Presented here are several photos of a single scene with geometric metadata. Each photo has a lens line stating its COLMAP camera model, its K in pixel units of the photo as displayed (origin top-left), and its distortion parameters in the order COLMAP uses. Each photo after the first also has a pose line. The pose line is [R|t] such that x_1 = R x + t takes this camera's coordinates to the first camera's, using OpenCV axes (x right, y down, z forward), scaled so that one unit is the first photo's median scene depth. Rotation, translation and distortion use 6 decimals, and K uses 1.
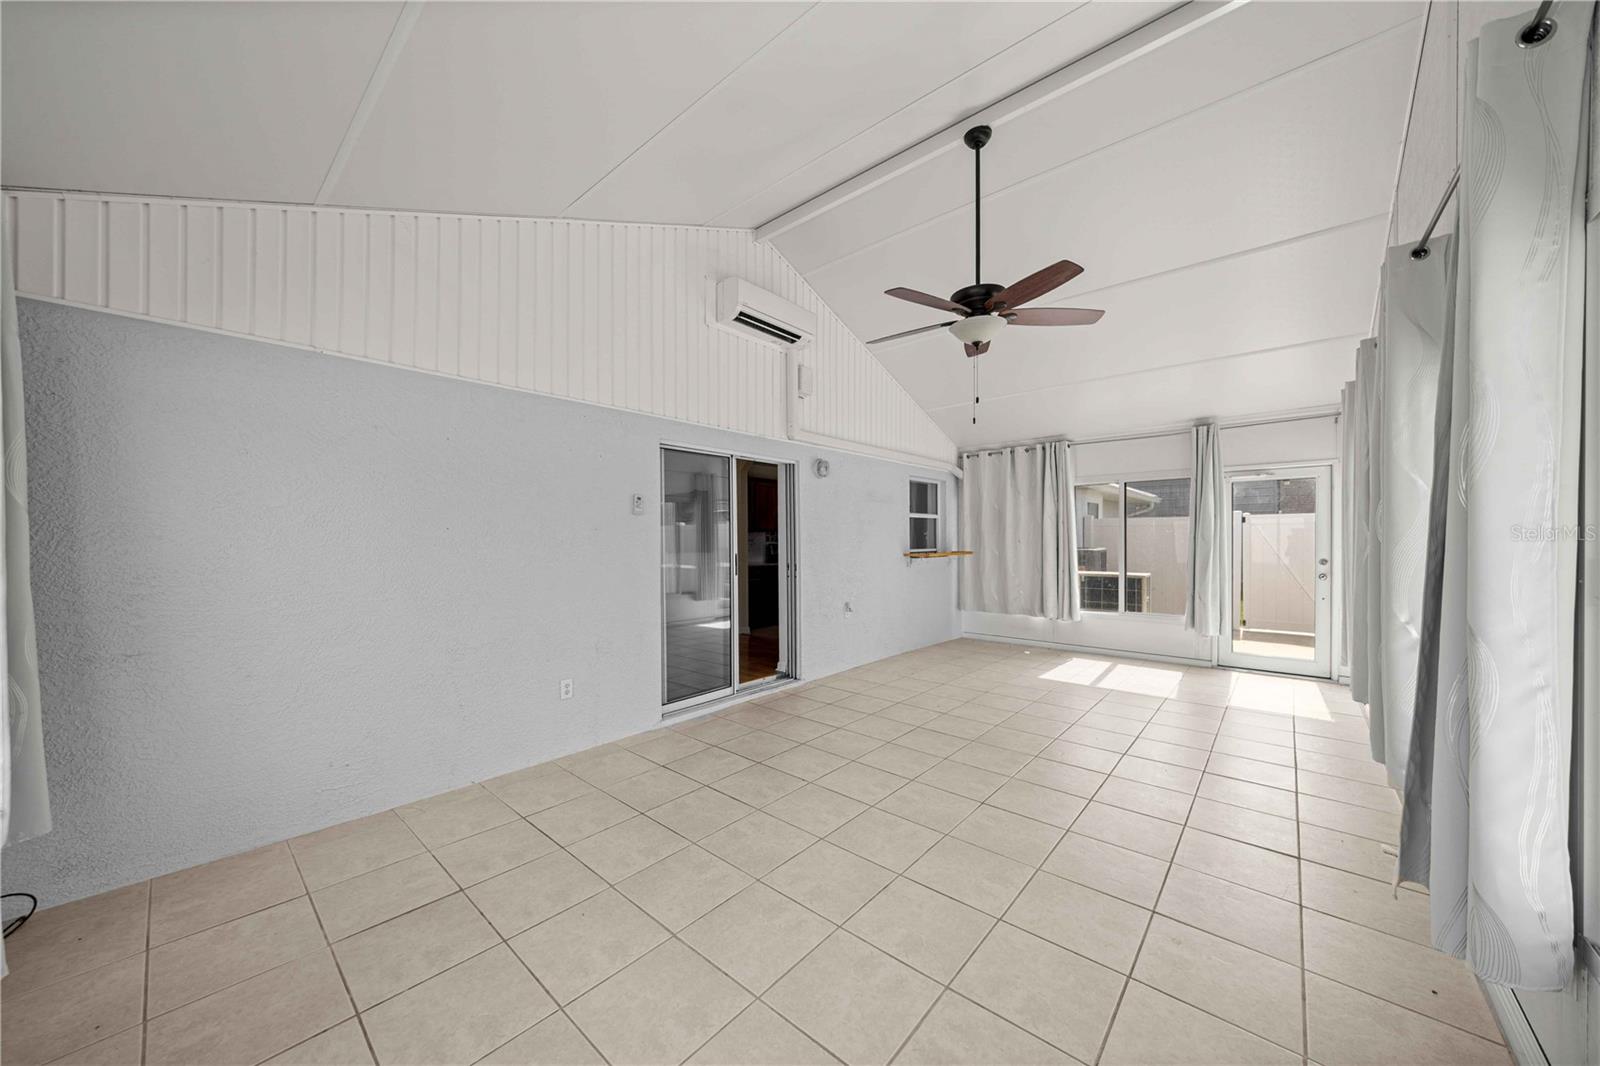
lens RADIAL K [[557.4, 0, 800.1], [0, 557.4, 538.7], [0, 0, 1]] dist [-0.000228, -0.000016]
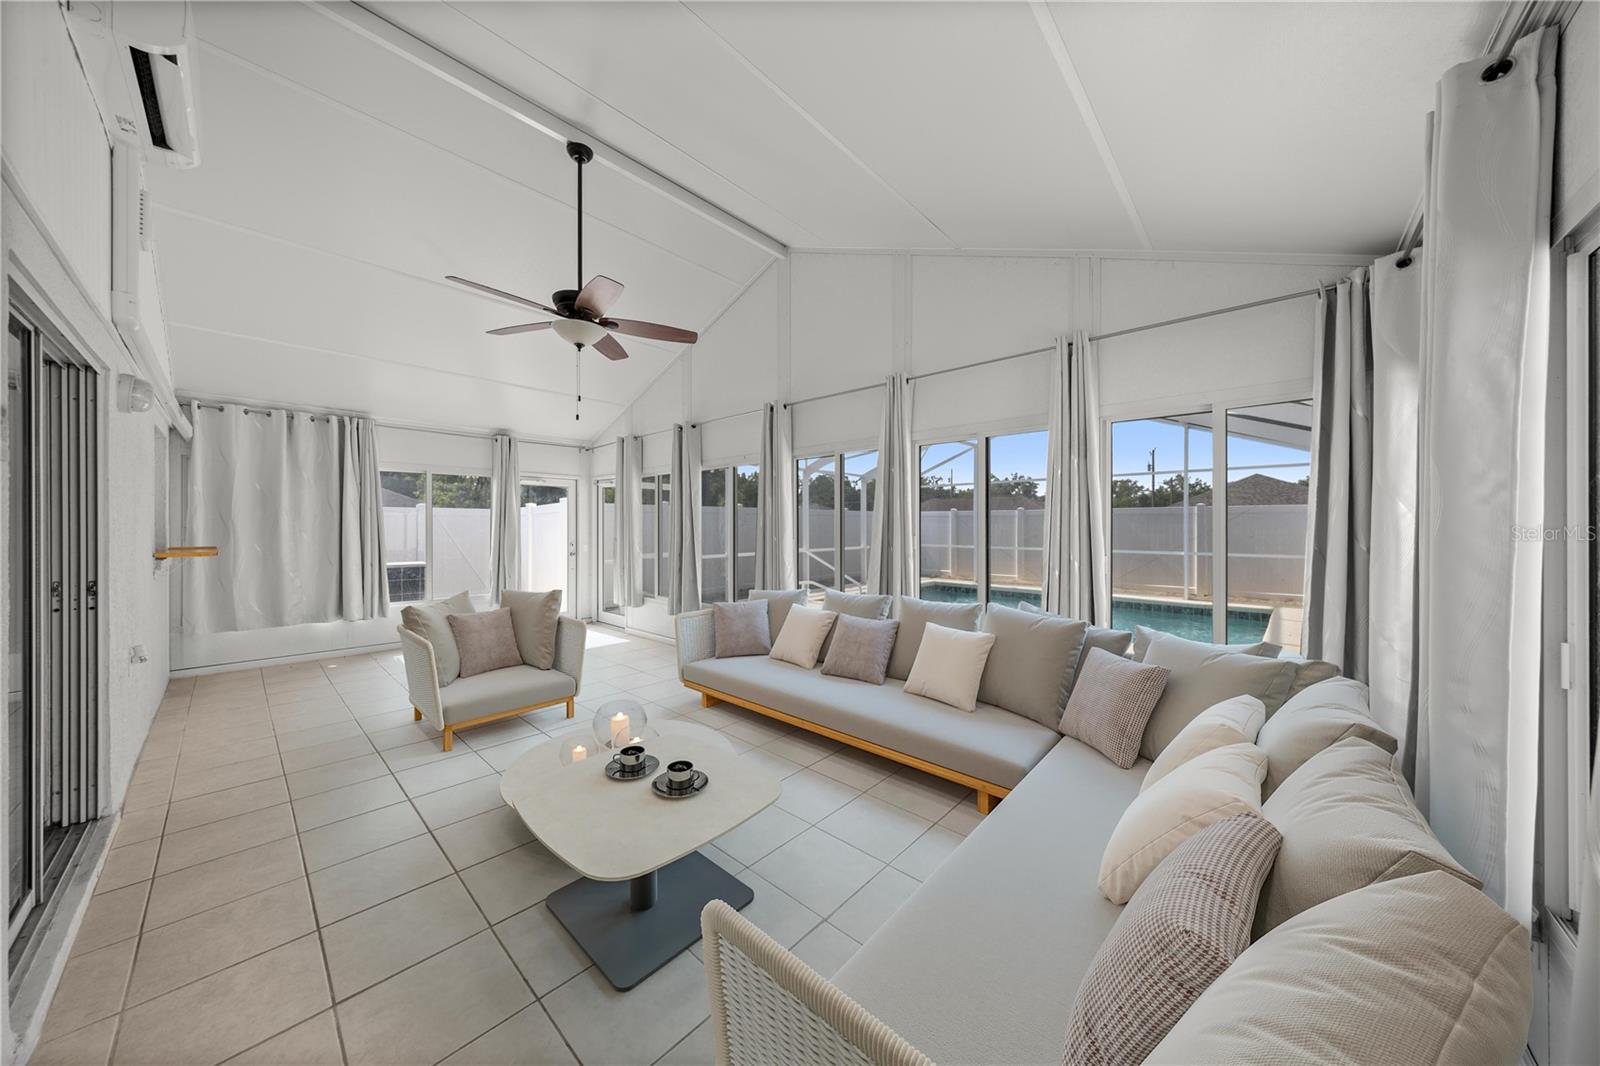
lens RADIAL K [[521.0, 0, 800.2], [0, 521.0, 531.2], [0, 0, 1]] dist [0.000016, -0.000007]
pose [[0.027735, -0.000087, 0.999615, -0.339967], [-0.000880, 1.000000, 0.000111, 0.003267], [-0.999615, -0.000883, 0.027735, 0.278362]]
